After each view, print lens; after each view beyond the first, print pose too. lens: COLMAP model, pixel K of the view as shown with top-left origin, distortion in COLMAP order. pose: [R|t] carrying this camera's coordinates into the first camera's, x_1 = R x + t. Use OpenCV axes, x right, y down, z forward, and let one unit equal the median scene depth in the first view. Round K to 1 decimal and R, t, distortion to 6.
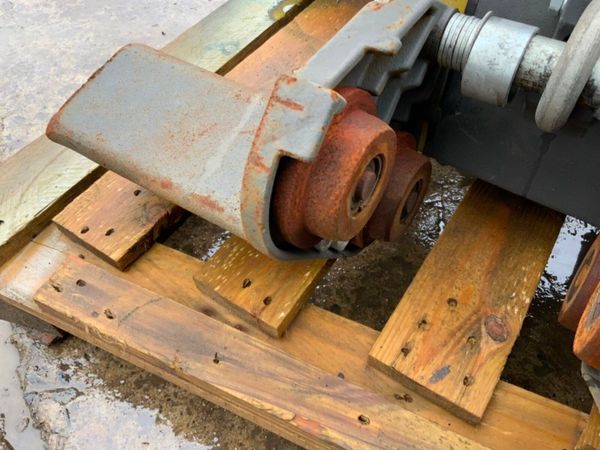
lens RADIAL K [[496.4, 0, 300.4], [0, 496.4, 225.6], [0, 0, 1]] dist [0.087101, -0.184633]
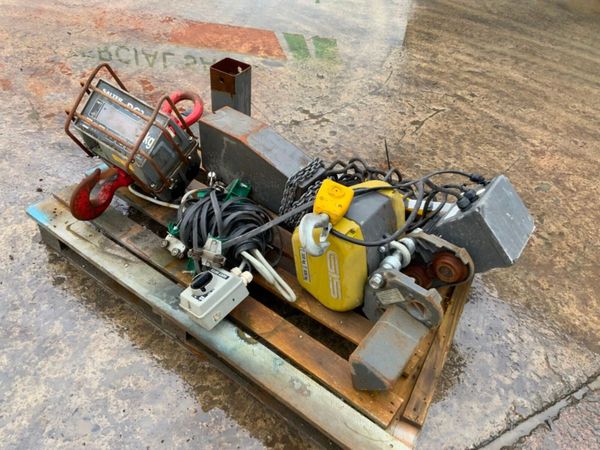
lens RADIAL K [[502.6, 0, 301.5], [0, 502.6, 223.1], [0, 0, 1]] dist [0.048985, -0.111418]
pose [[0.028426, -0.611799, 0.790503, -2.202405], [0.723043, 0.558645, 0.406356, -2.236100], [-0.690218, 0.560016, 0.458237, -0.497180]]
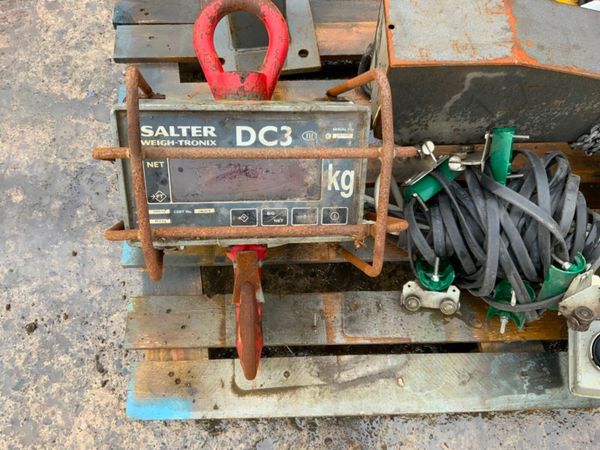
lens RADIAL K [[496.4, 0, 300.4], [0, 496.4, 225.6], [0, 0, 1]] dist [0.087101, -0.184633]
pose [[-0.579268, -0.740427, 0.340906, 0.490203], [0.651141, -0.168722, 0.739965, -3.111185], [-0.490371, 0.650616, 0.579858, 0.884758]]
